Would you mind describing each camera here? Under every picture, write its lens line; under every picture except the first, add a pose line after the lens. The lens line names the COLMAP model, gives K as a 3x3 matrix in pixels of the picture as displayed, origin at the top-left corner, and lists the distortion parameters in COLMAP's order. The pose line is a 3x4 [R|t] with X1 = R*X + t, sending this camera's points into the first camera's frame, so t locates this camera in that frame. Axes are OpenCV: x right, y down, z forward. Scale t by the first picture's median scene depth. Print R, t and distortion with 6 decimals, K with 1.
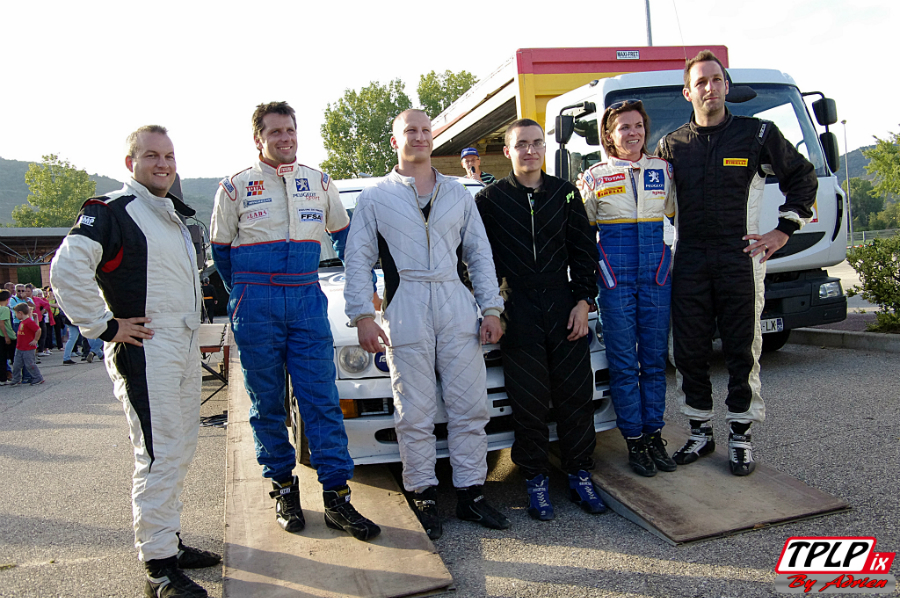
lens RADIAL K [[888.2, 0, 452.4], [0, 888.2, 281.2], [0, 0, 1]] dist [0.004963, 0.010976]
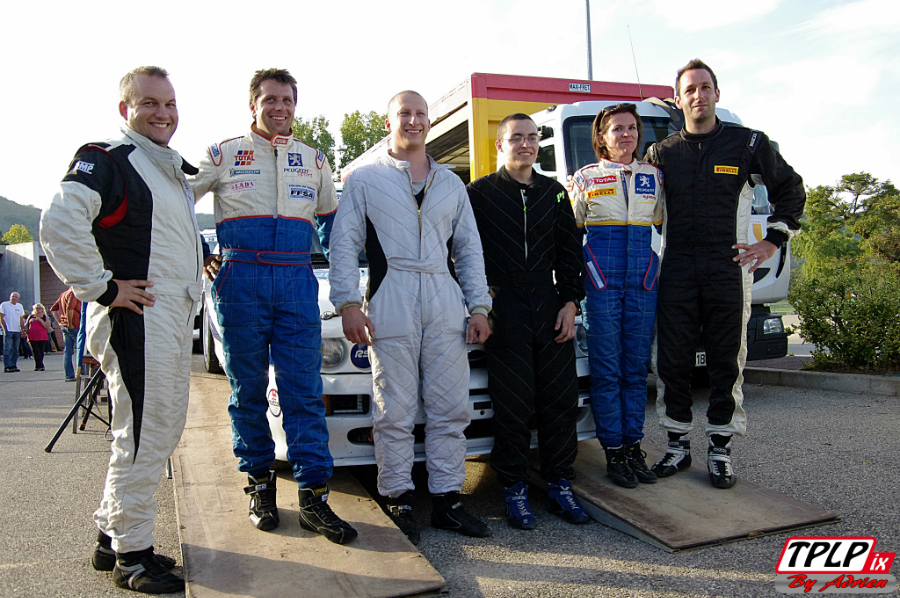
lens RADIAL K [[888.2, 0, 452.4], [0, 888.2, 281.2], [0, 0, 1]] dist [0.004963, 0.010976]
pose [[0.992853, 0.051081, 0.107861, -0.086749], [-0.044653, 0.997127, -0.061188, 0.064039], [-0.110676, 0.055935, 0.992281, 0.050712]]
